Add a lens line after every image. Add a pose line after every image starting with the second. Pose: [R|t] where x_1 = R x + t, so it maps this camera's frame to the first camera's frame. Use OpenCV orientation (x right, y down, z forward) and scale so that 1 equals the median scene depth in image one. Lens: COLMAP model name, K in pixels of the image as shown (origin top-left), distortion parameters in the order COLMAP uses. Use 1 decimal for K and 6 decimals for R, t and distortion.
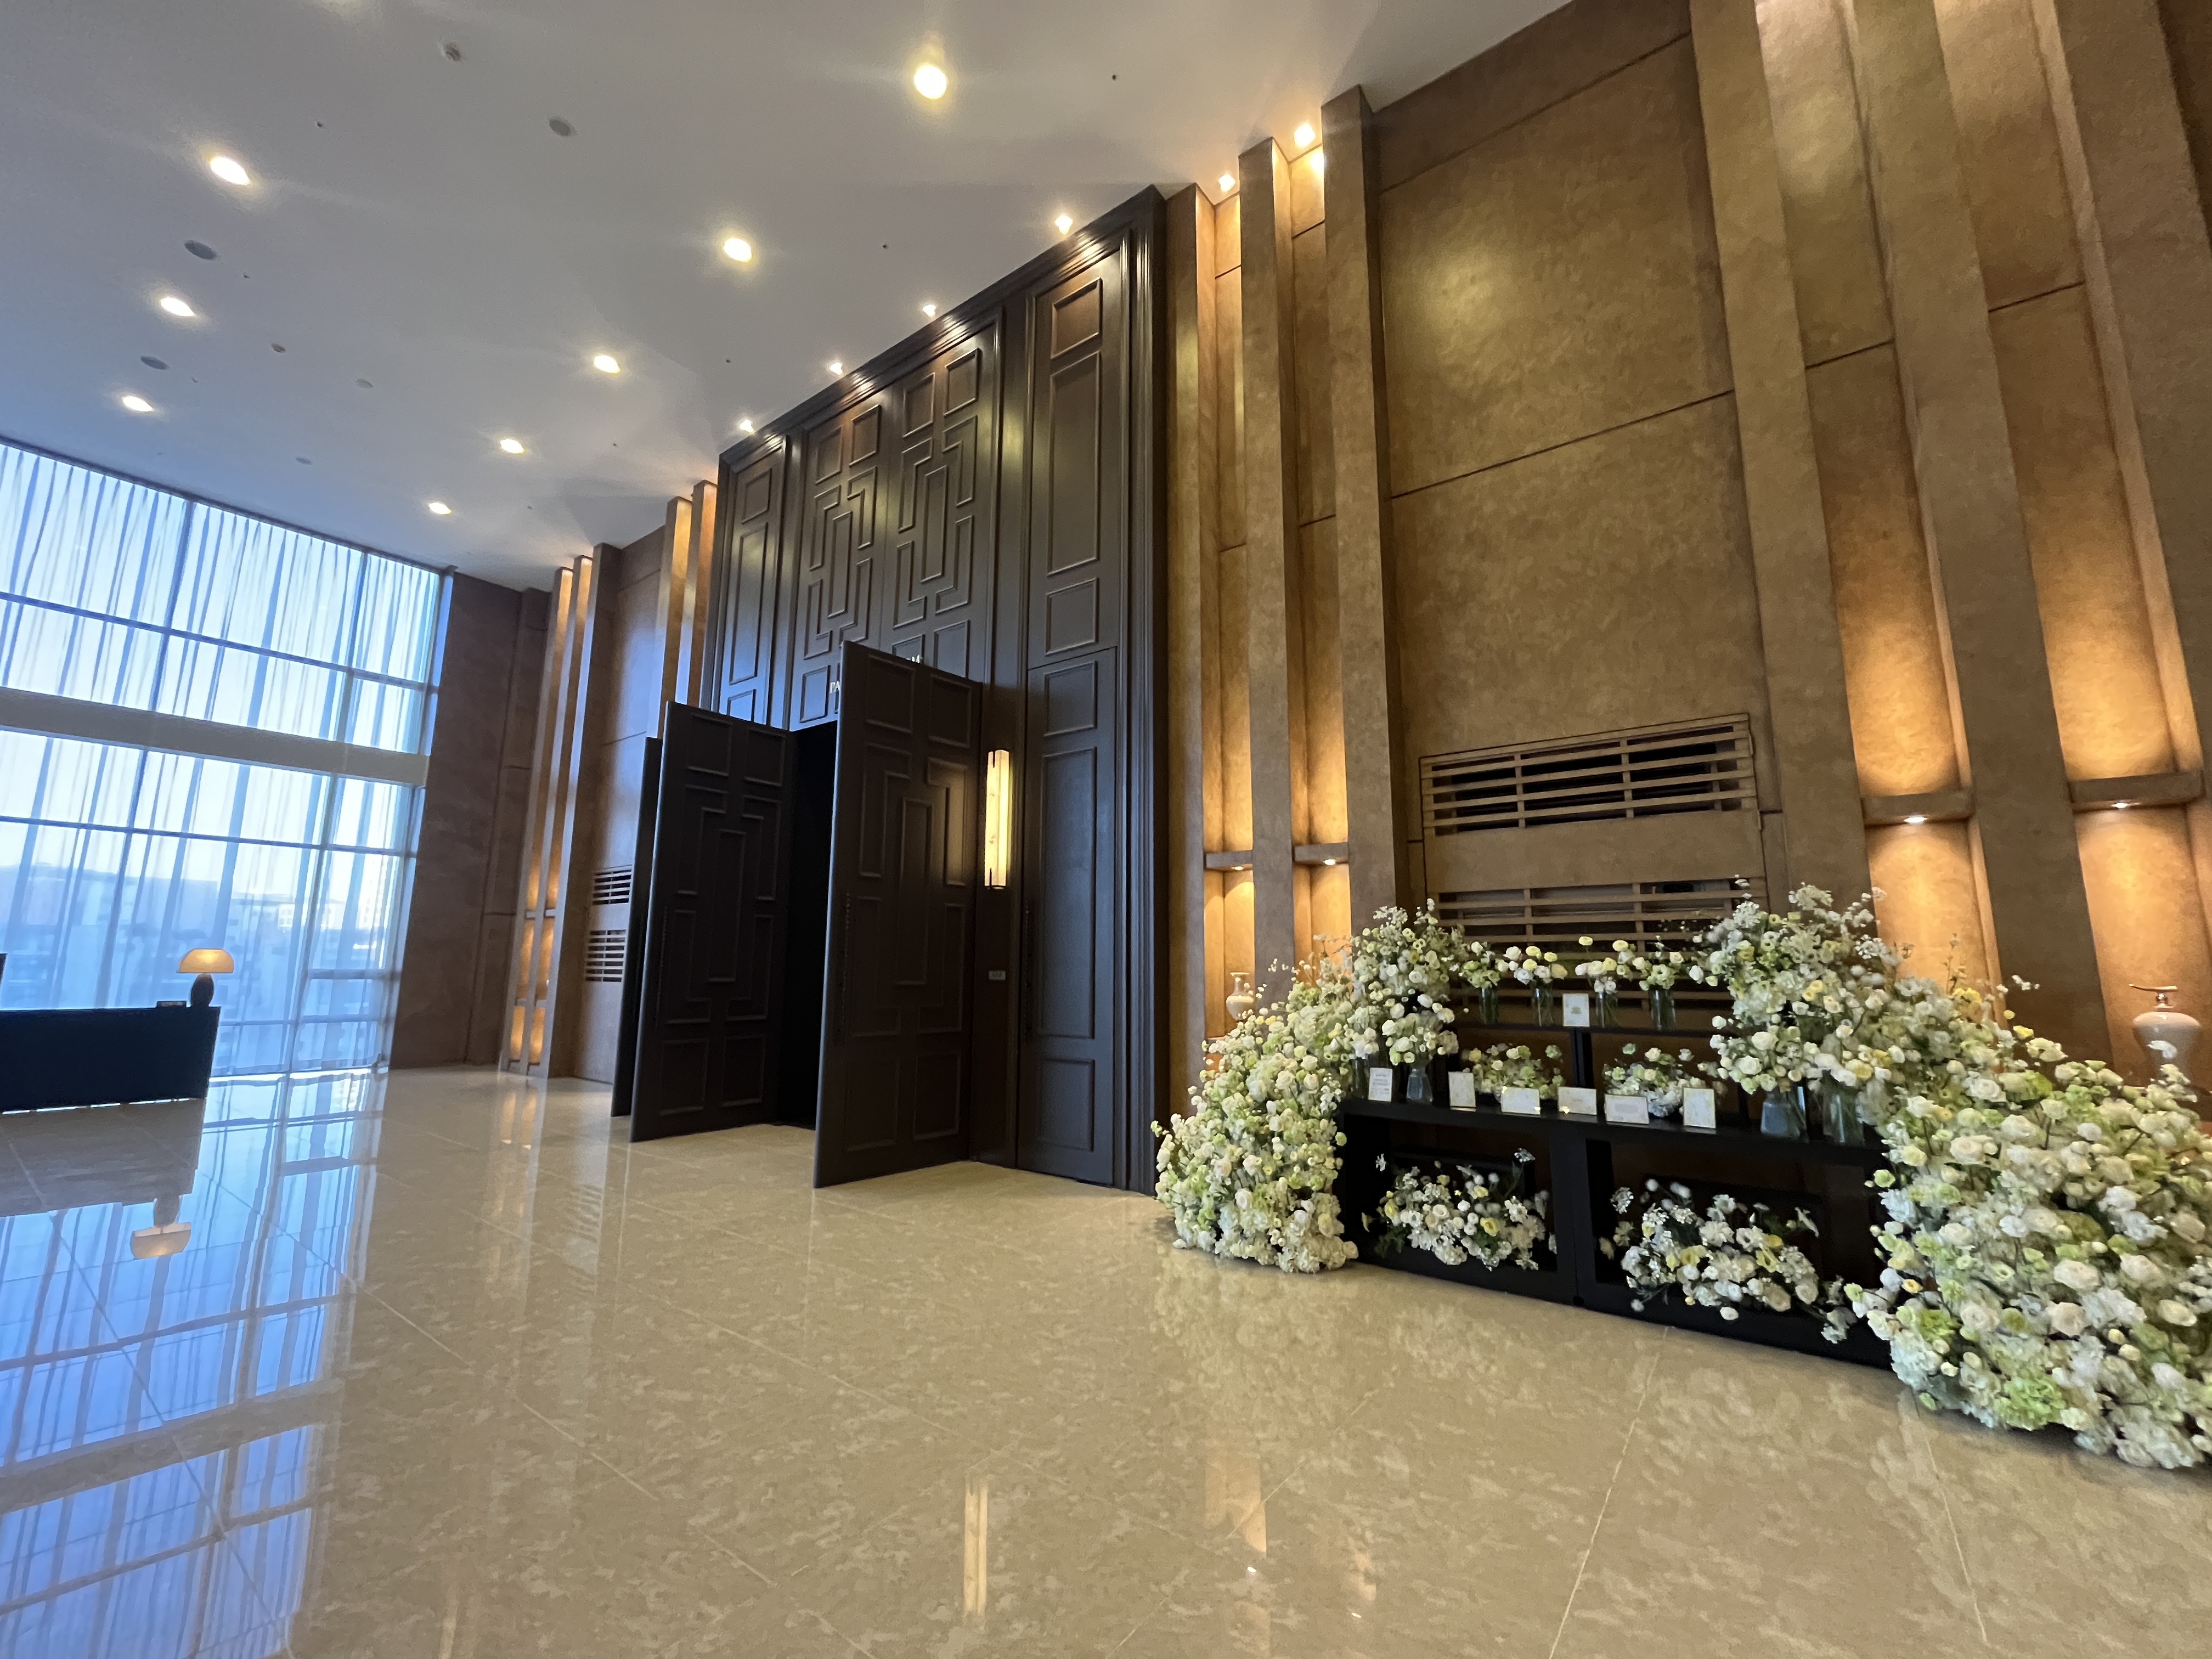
lens RADIAL K [[890.8, 0, 1106.3], [0, 890.8, 837.1], [0, 0, 1]] dist [0.001334, -0.000551]
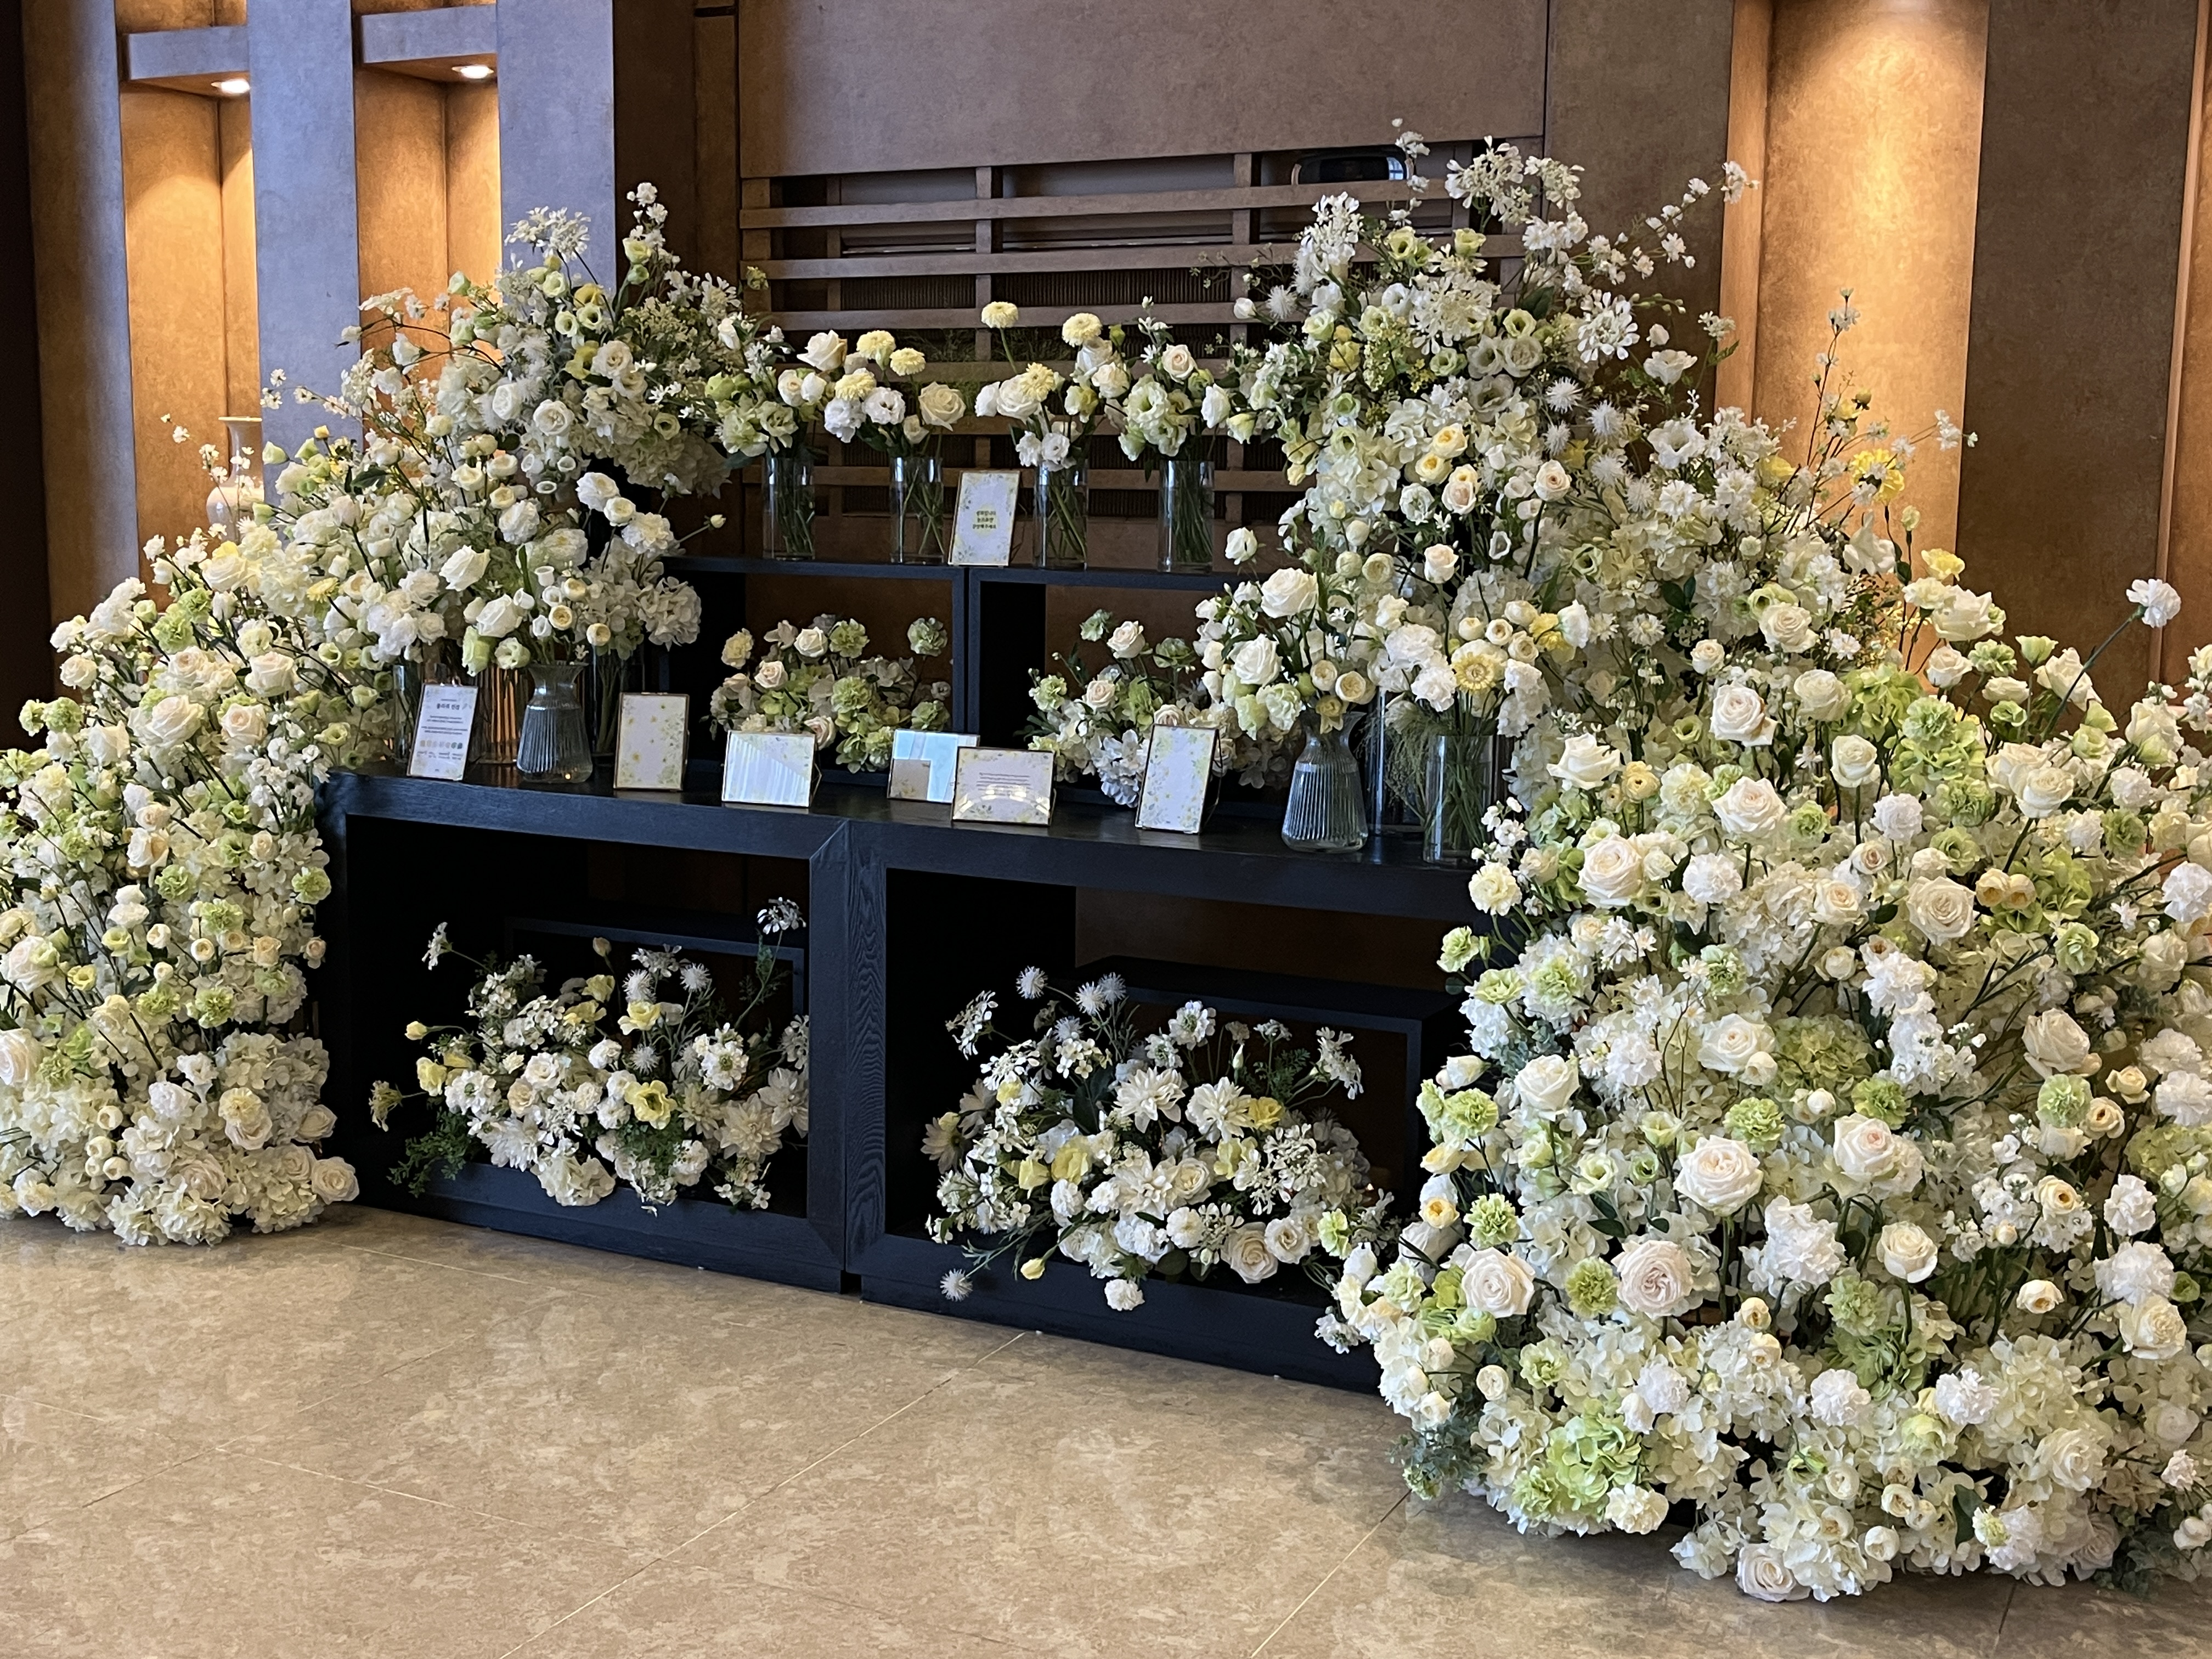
lens RADIAL K [[2436.1, 0, 1106.7], [0, 2436.1, 827.7], [0, 0, 1]] dist [0.063271, 0.000000]
pose [[0.983459, -0.016509, 0.180379, 0.426812], [-0.036369, 0.957561, 0.285926, 0.037755], [-0.177445, -0.287757, 0.941121, 0.063270]]
